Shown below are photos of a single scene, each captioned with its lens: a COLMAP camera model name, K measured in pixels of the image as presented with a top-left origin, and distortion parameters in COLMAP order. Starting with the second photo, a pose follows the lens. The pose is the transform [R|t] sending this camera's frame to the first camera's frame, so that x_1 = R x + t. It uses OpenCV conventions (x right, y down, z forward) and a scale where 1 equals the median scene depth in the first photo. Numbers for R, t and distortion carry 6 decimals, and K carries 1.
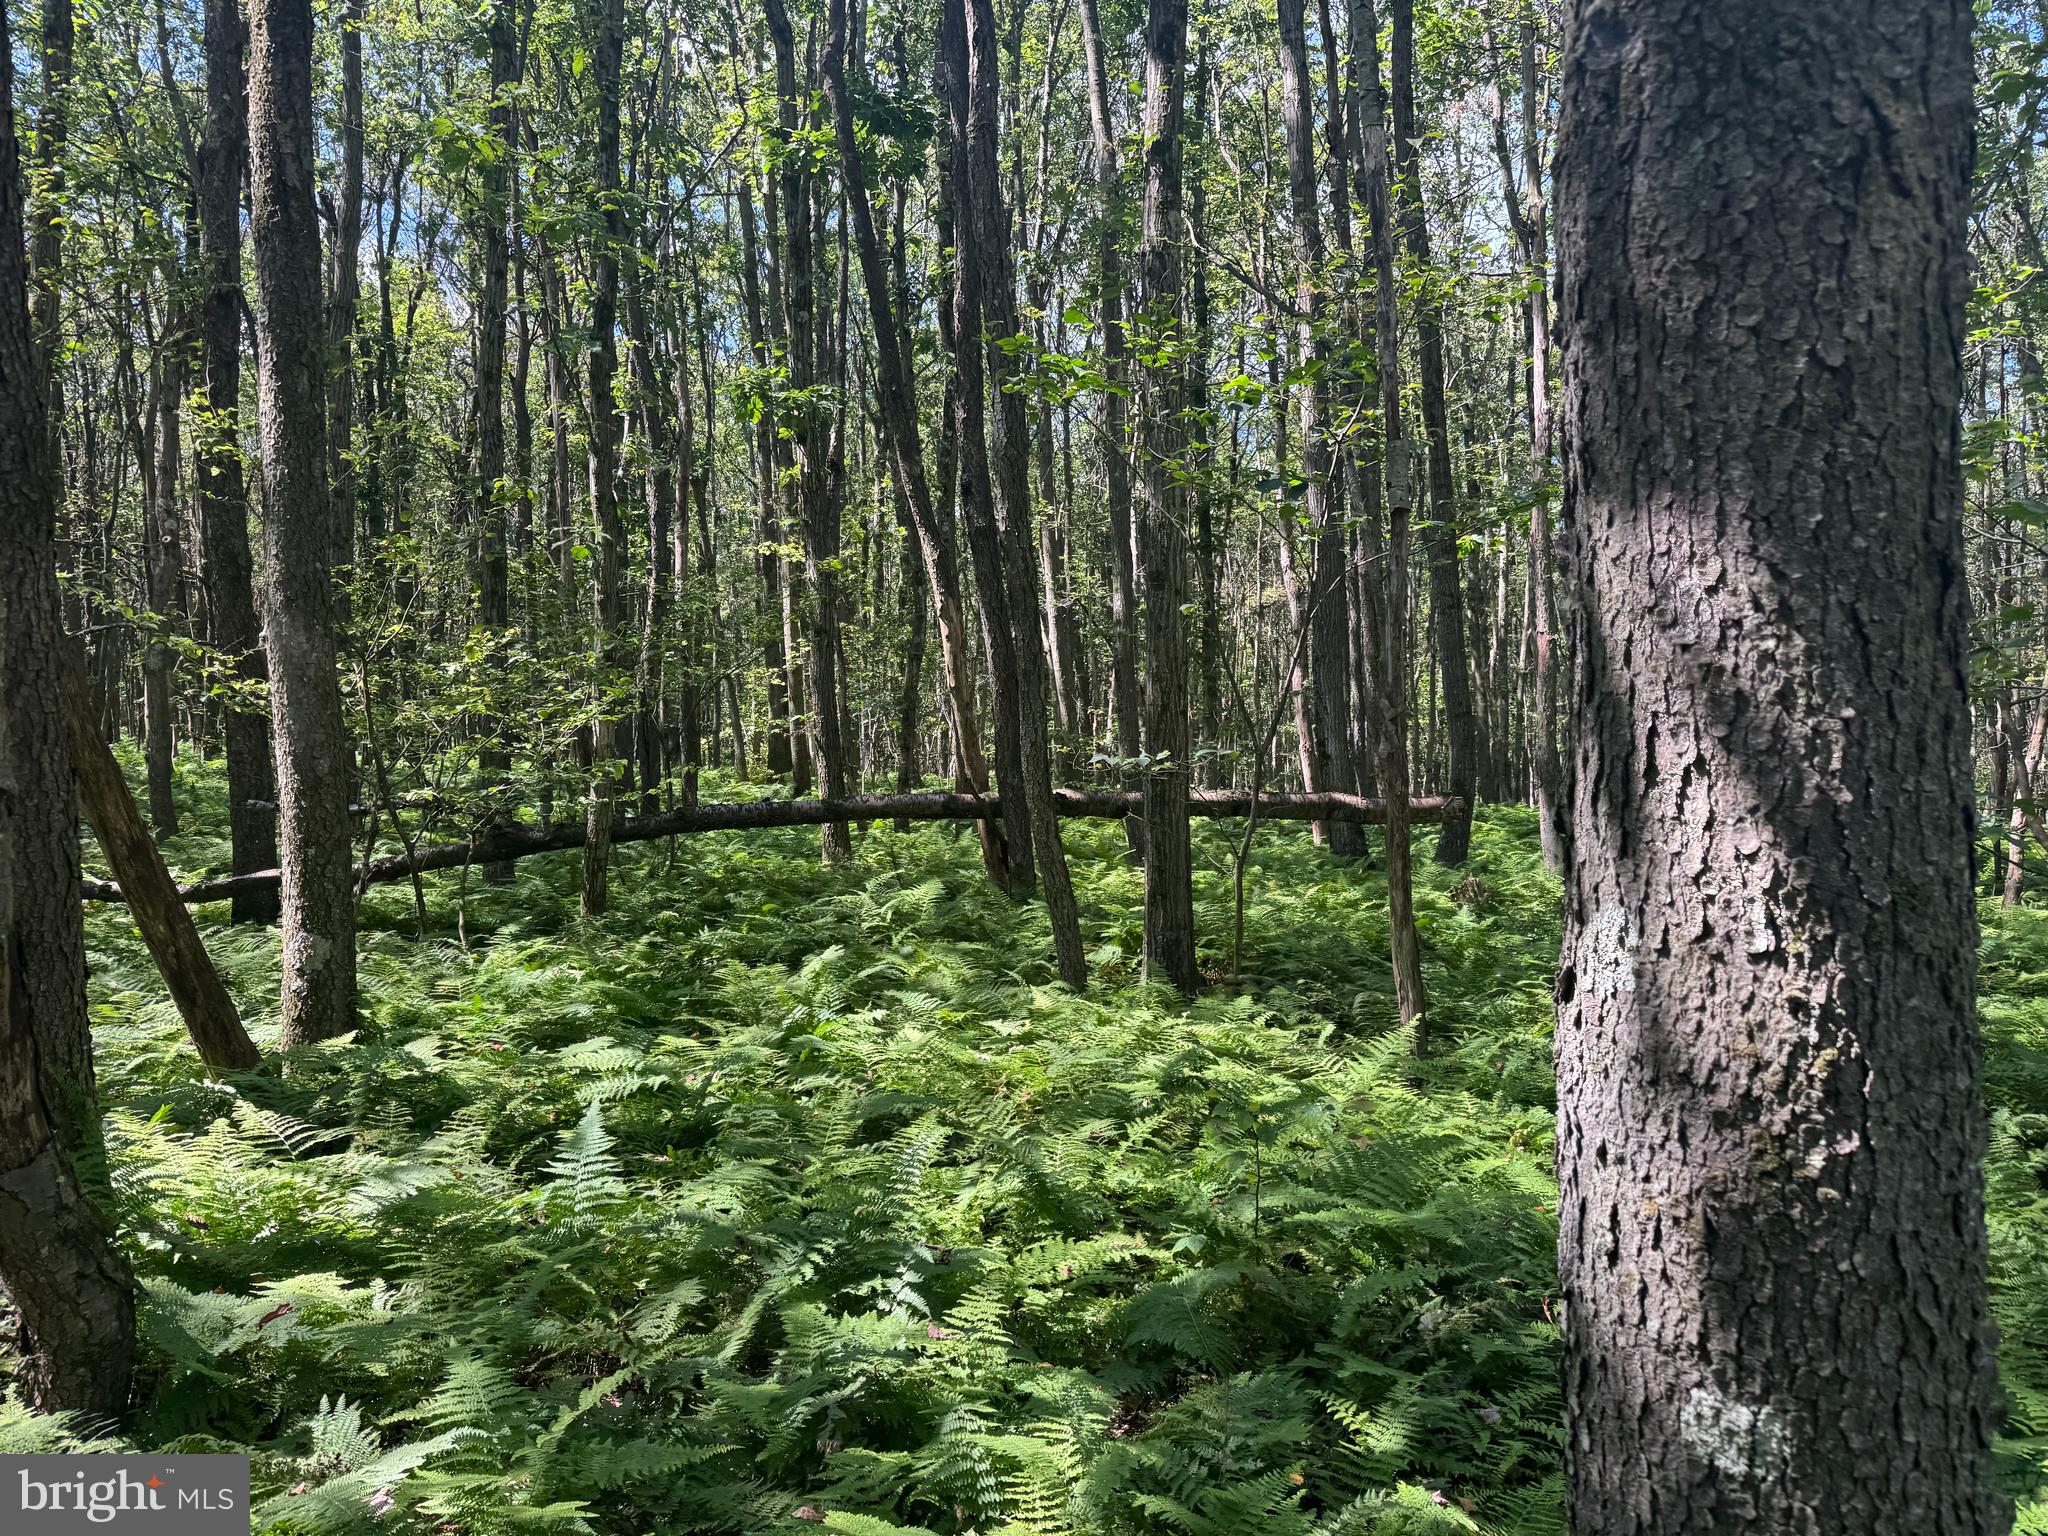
lens RADIAL K [[1404.9, 0, 1024.0], [0, 1404.9, 768.0], [0, 0, 1]] dist [-0.006583, -0.005762]
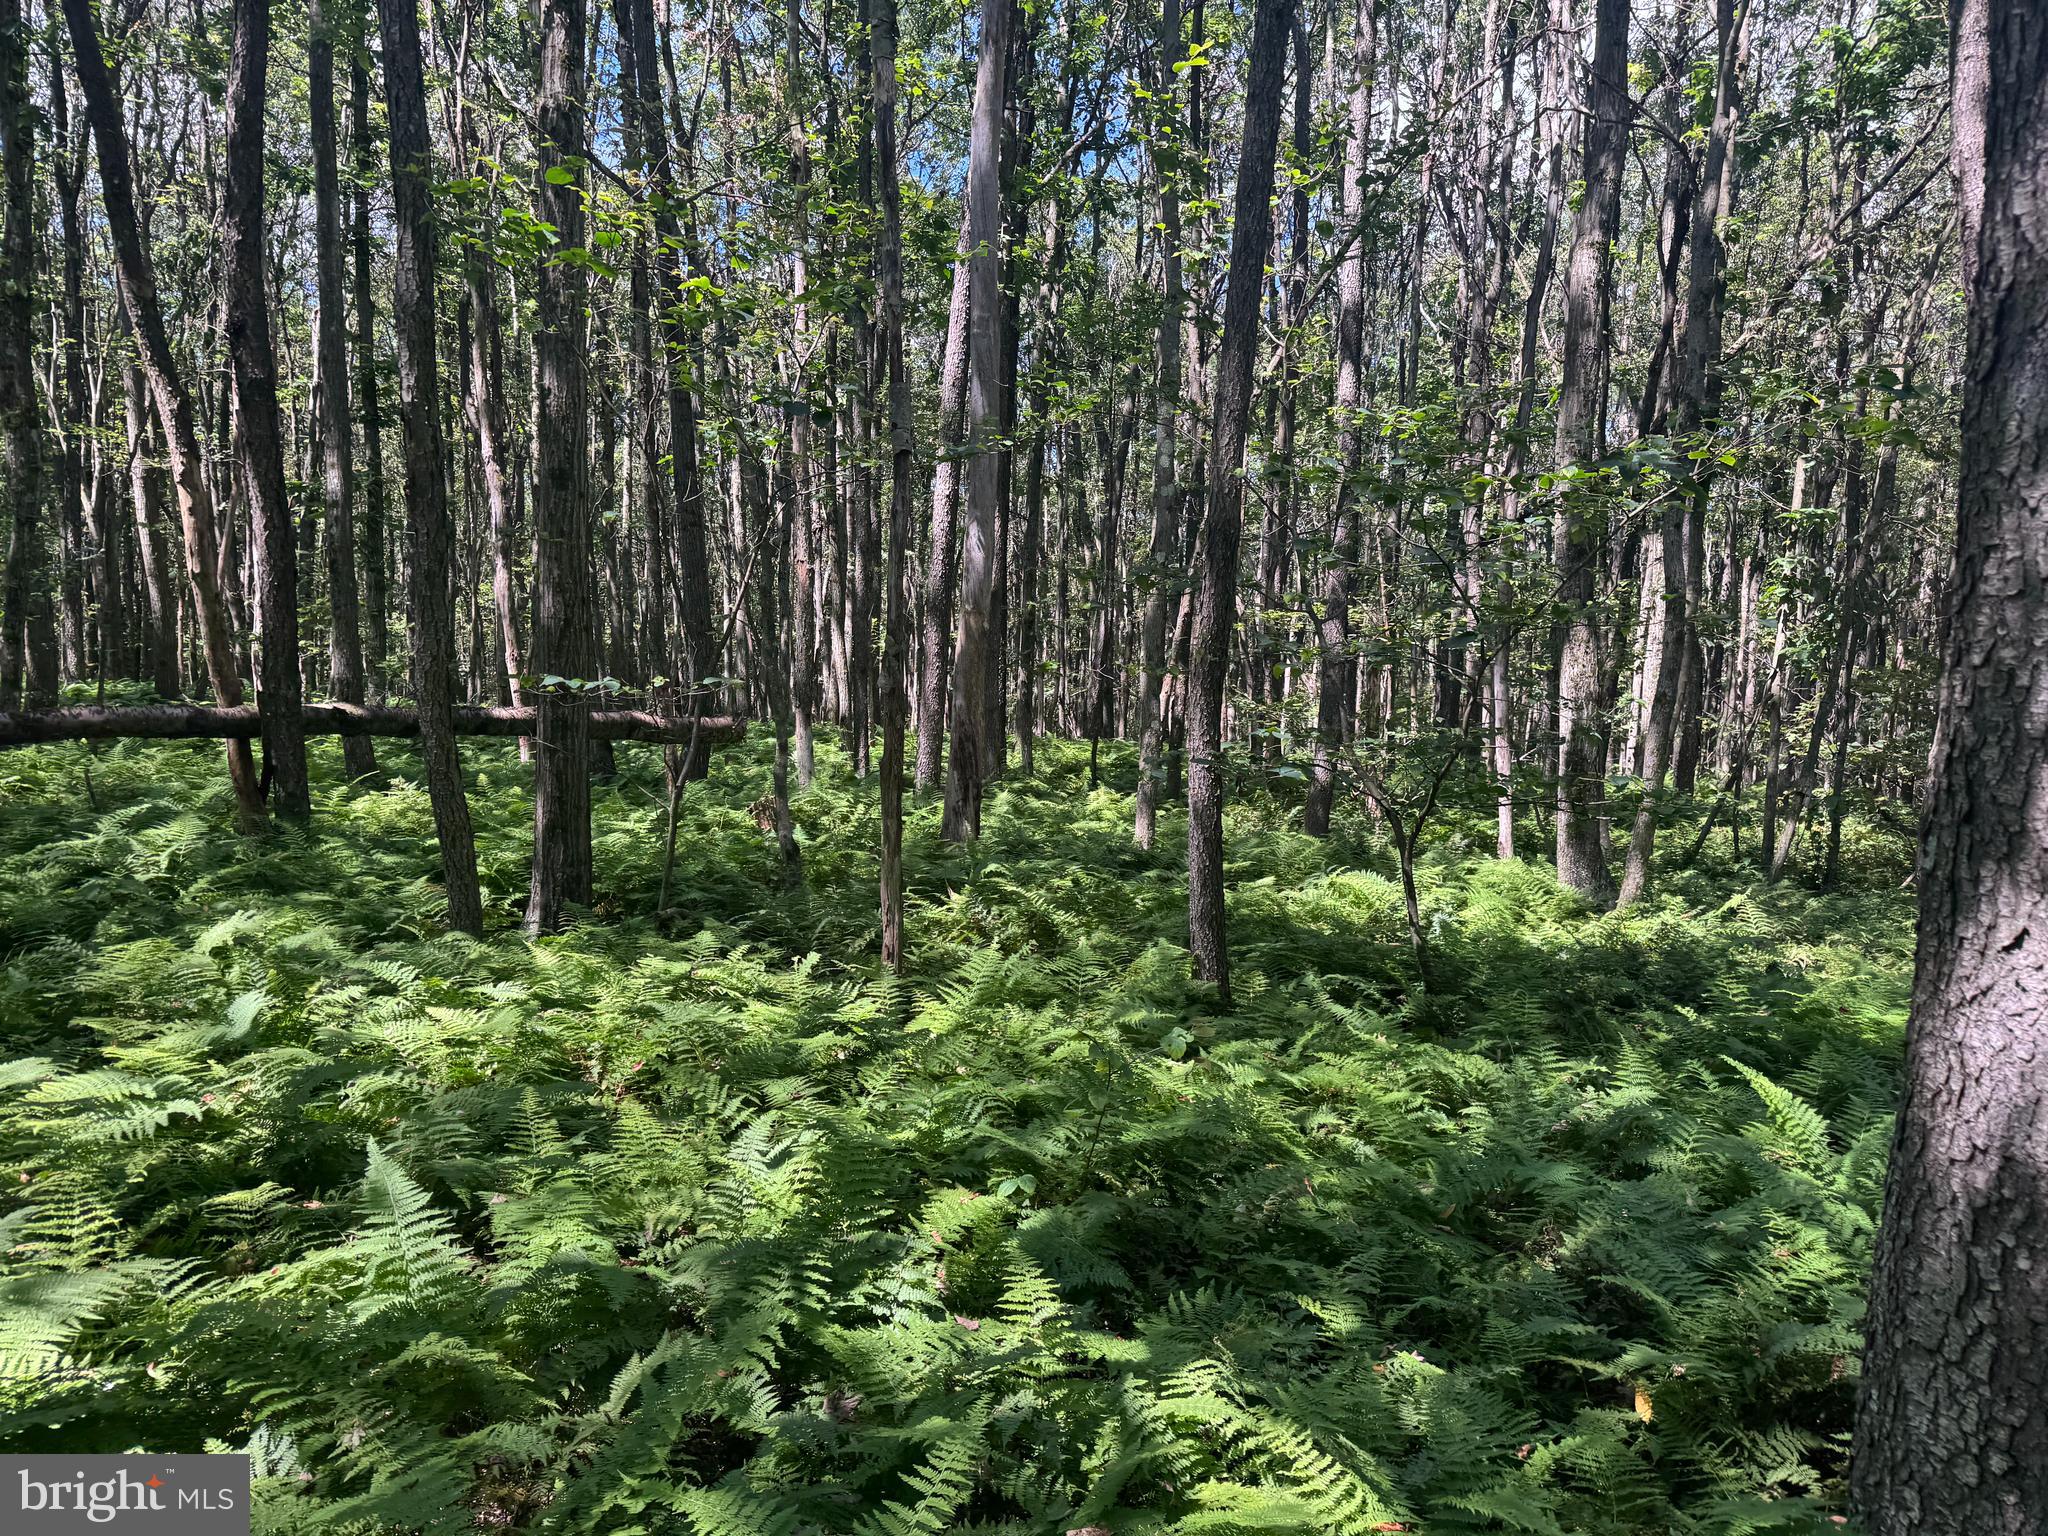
lens RADIAL K [[1404.9, 0, 1024.0], [0, 1404.9, 768.0], [0, 0, 1]] dist [-0.006583, -0.005762]
pose [[0.829588, -0.016618, 0.558128, -0.466936], [-0.019217, 0.998115, 0.058282, -0.024567], [-0.558045, -0.059076, 0.827705, 0.180970]]
